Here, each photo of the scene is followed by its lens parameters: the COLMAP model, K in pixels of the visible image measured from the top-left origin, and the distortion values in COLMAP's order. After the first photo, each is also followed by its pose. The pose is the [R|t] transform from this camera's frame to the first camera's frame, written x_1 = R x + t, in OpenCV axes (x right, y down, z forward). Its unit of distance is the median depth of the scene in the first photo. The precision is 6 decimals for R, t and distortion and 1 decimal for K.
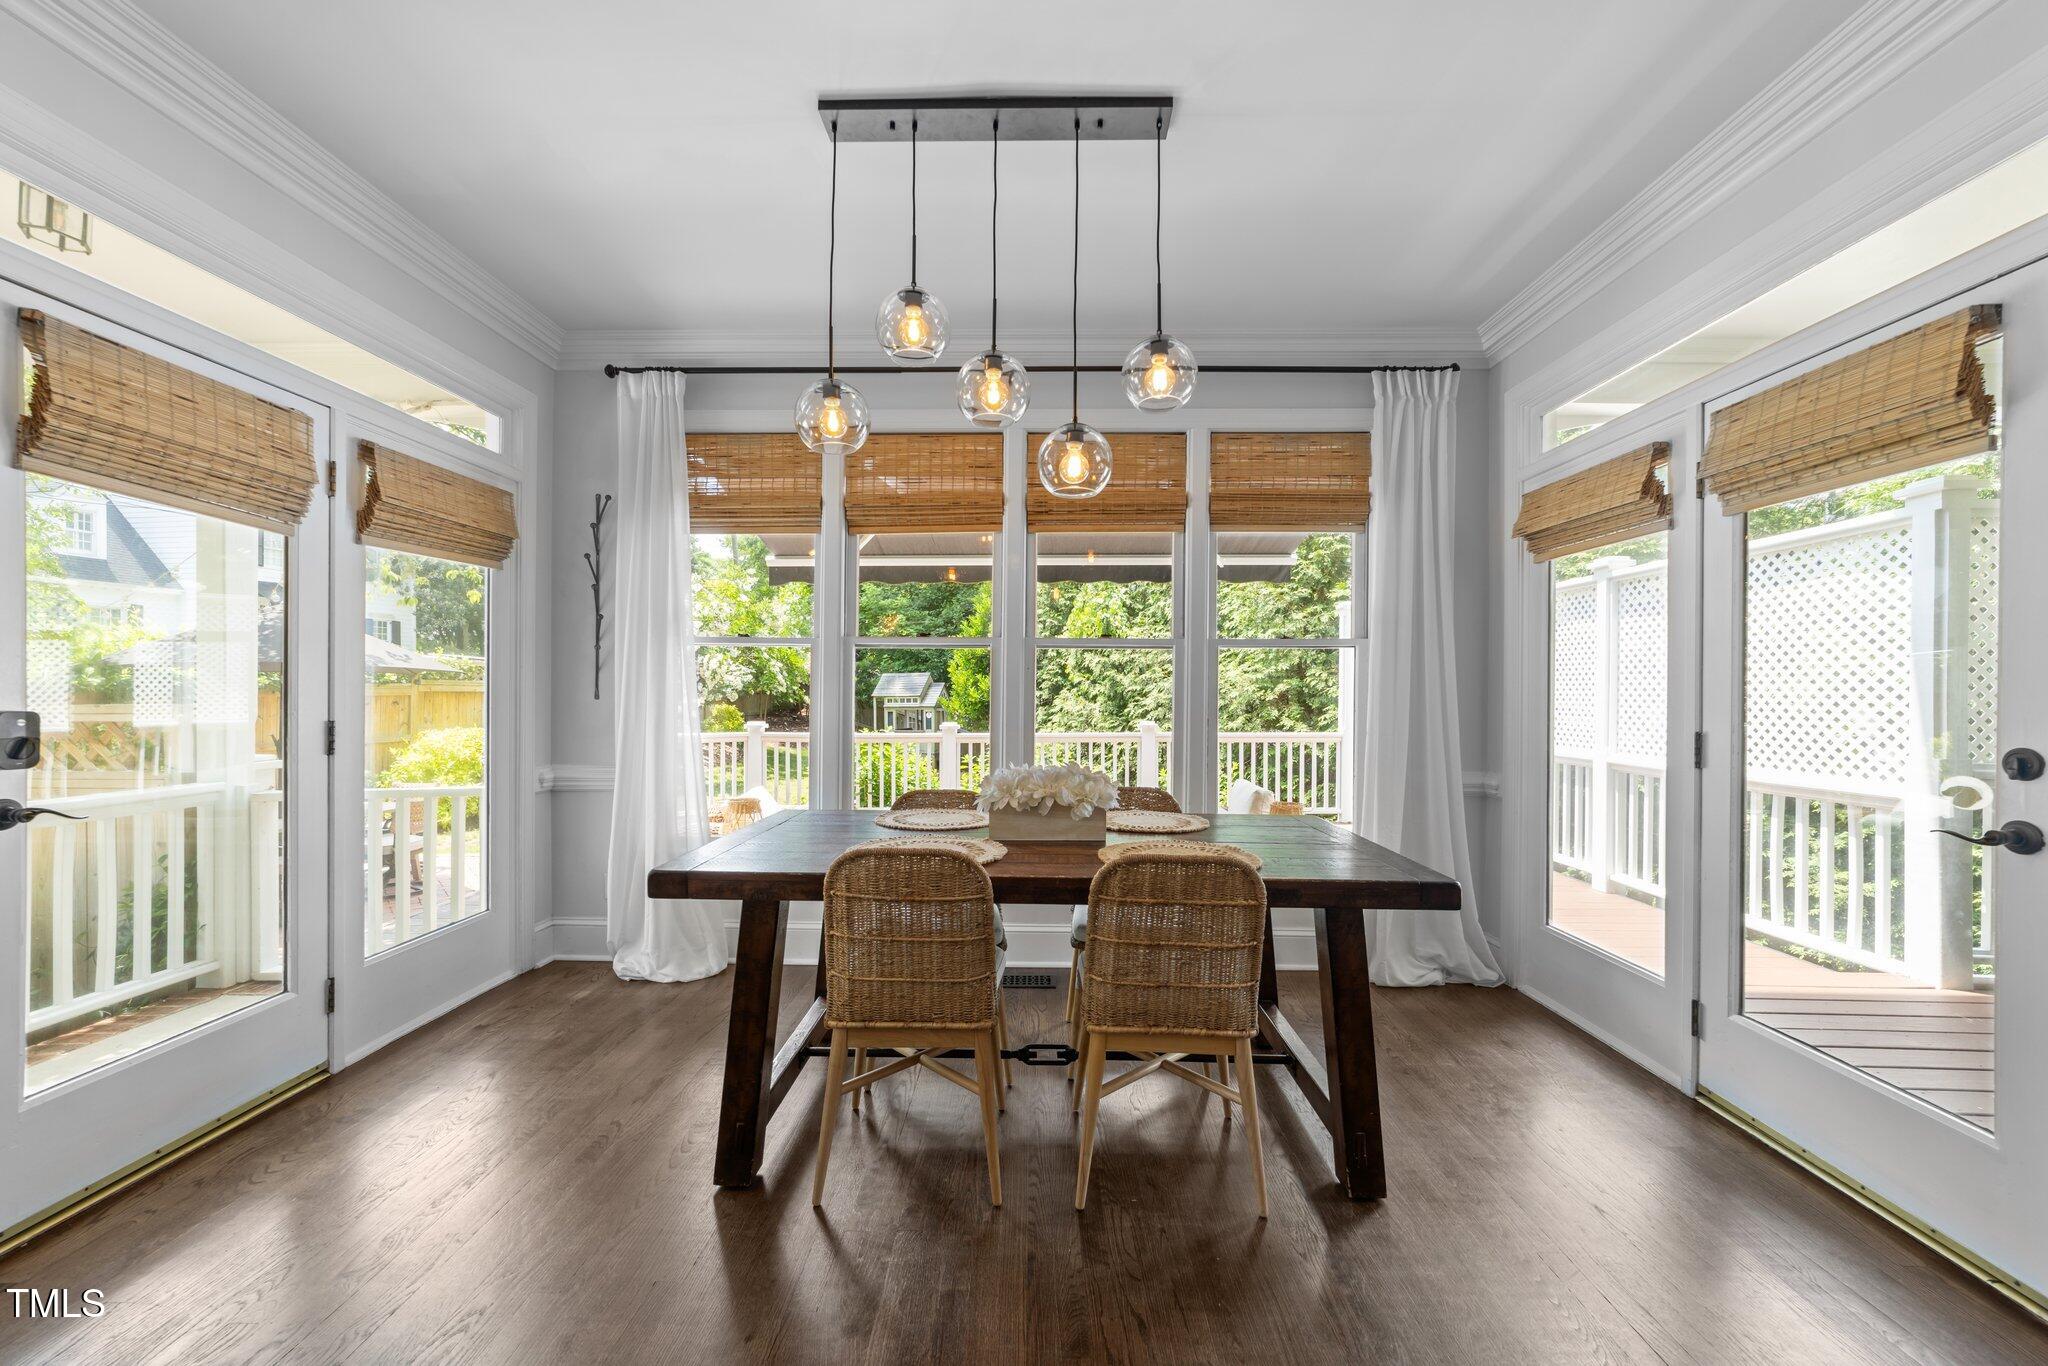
lens RADIAL K [[772.8, 0, 1020.2], [0, 772.8, 688.5], [0, 0, 1]] dist [-0.000951, -0.000071]
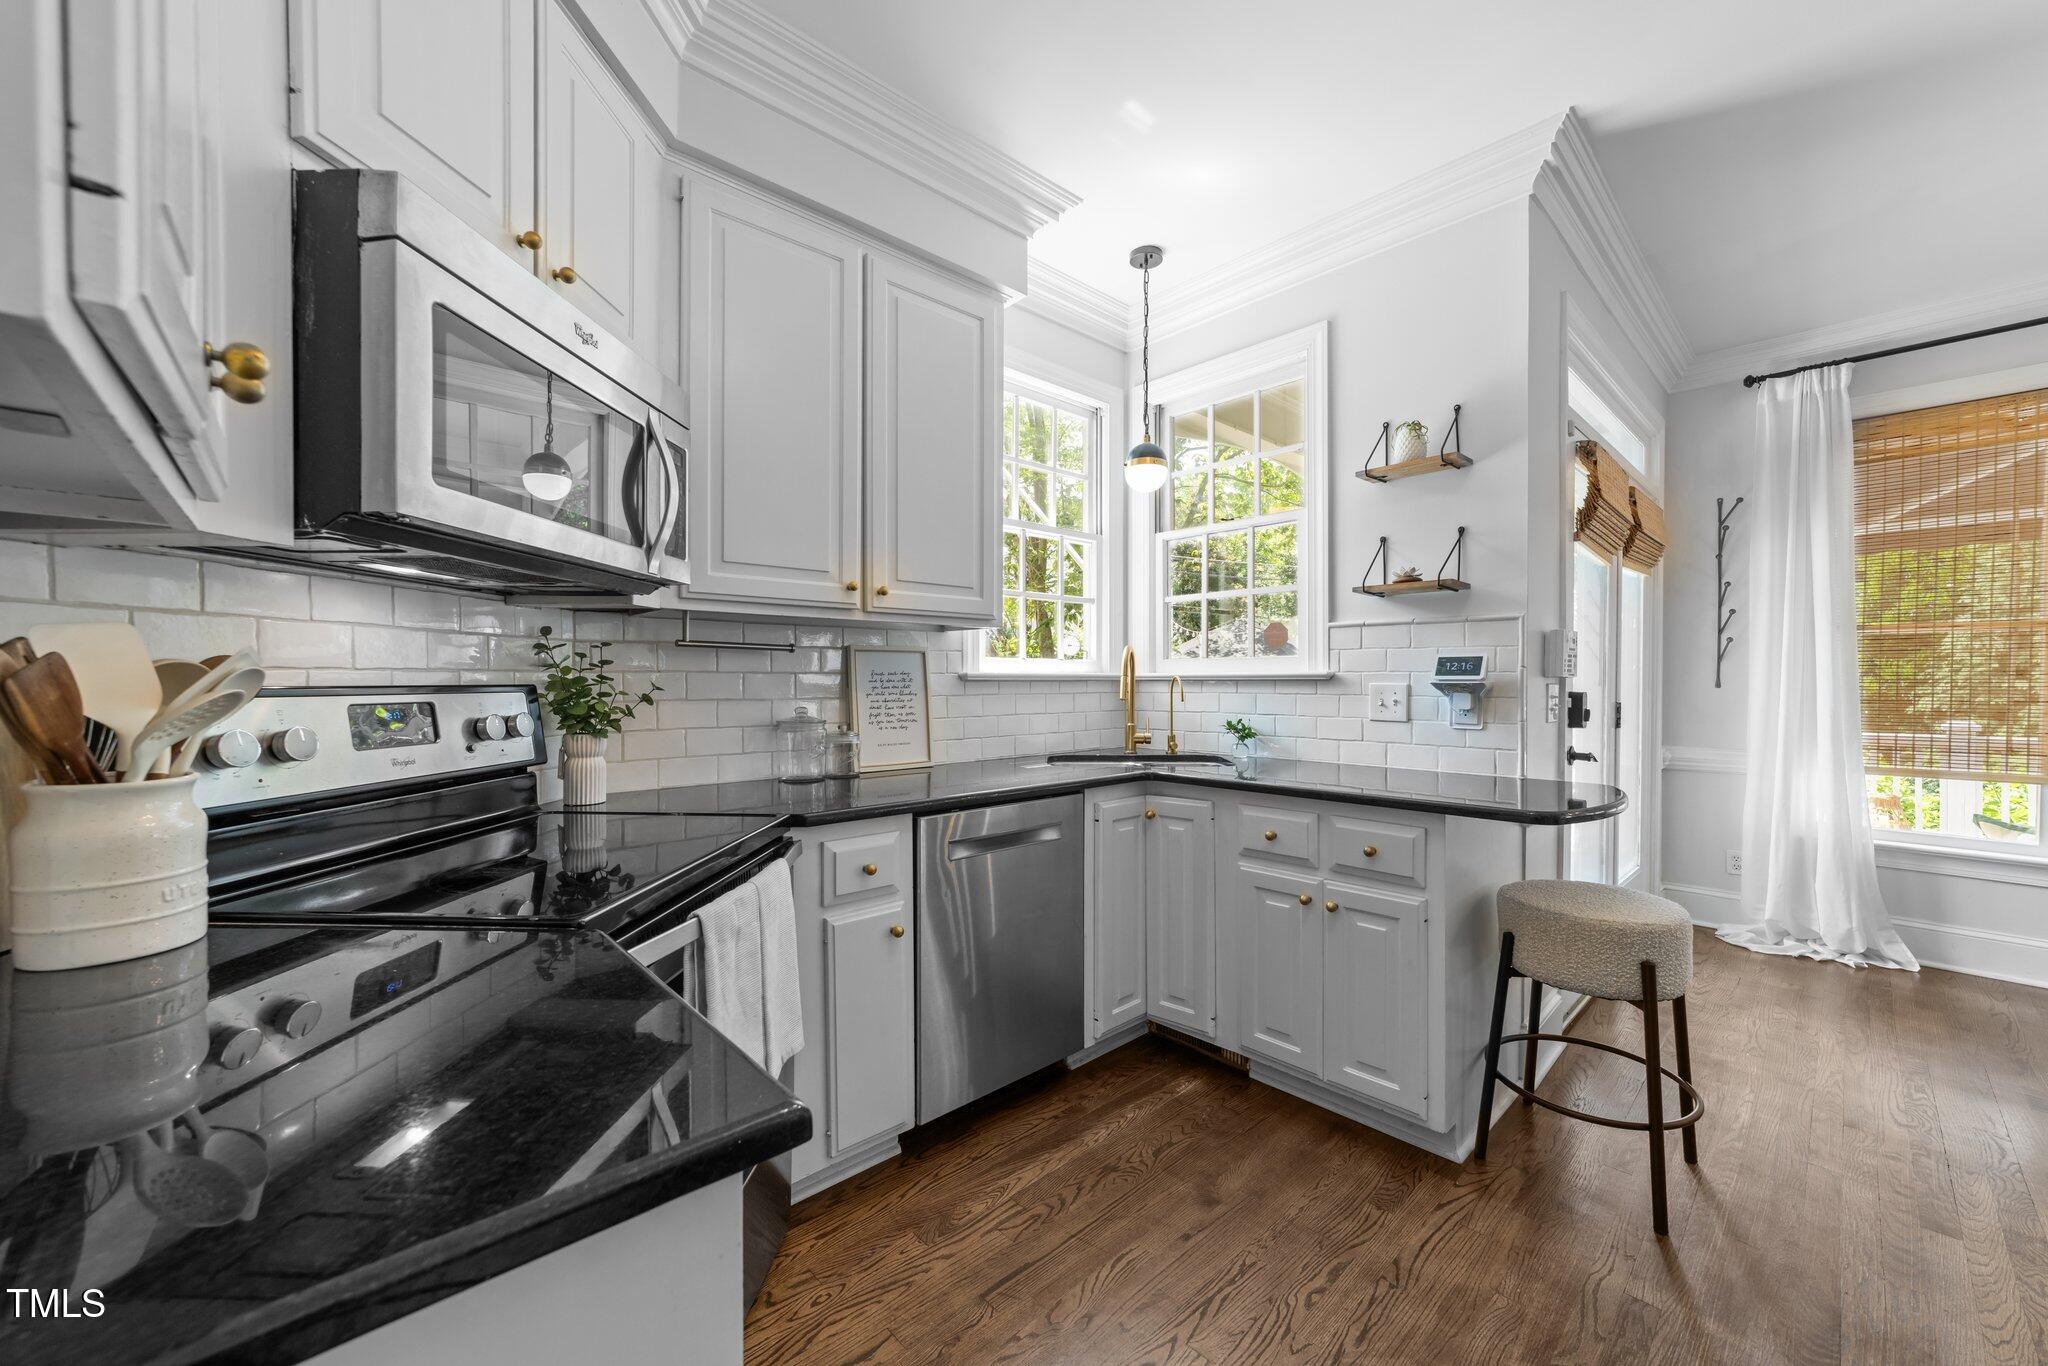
lens RADIAL K [[772.8, 0, 1025.4], [0, 772.8, 685.9], [0, 0, 1]] dist [-0.000951, -0.000071]
pose [[0.696255, 0.001667, -0.717793, -0.460937], [0.001867, 0.999990, 0.004134, 0.004463], [0.717792, -0.004219, 0.696245, -0.466147]]
